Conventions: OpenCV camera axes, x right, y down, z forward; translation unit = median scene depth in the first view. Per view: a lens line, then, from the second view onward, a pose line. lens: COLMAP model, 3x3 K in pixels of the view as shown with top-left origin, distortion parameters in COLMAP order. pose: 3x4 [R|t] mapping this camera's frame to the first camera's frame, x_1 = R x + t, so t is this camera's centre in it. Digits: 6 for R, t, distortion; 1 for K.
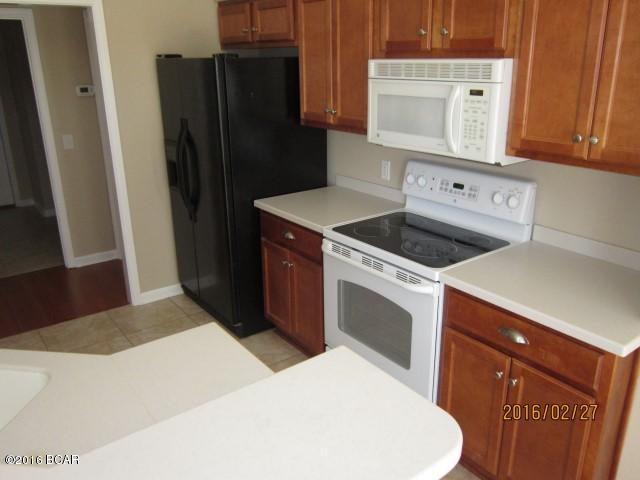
lens RADIAL K [[537.9, 0, 321.5], [0, 537.9, 241.2], [0, 0, 1]] dist [-0.018394, 0.009500]
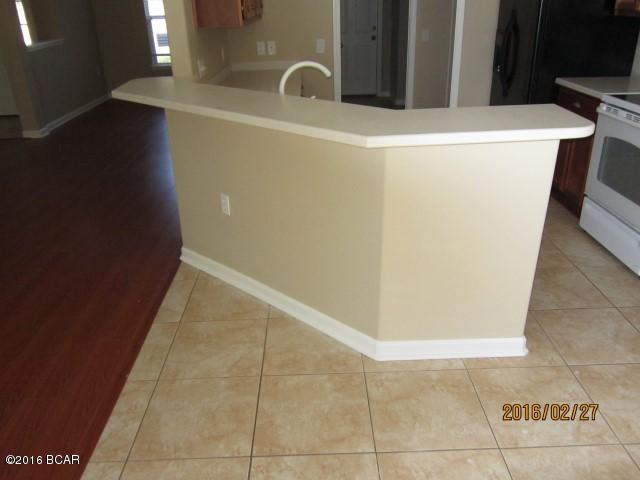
lens RADIAL K [[537.9, 0, 321.5], [0, 537.9, 238.1], [0, 0, 1]] dist [-0.018394, 0.009500]
pose [[0.816333, 0.229508, -0.530026, 0.169254], [-0.172147, 0.972636, 0.156027, 0.181993], [0.551332, -0.036128, 0.833504, -0.325078]]
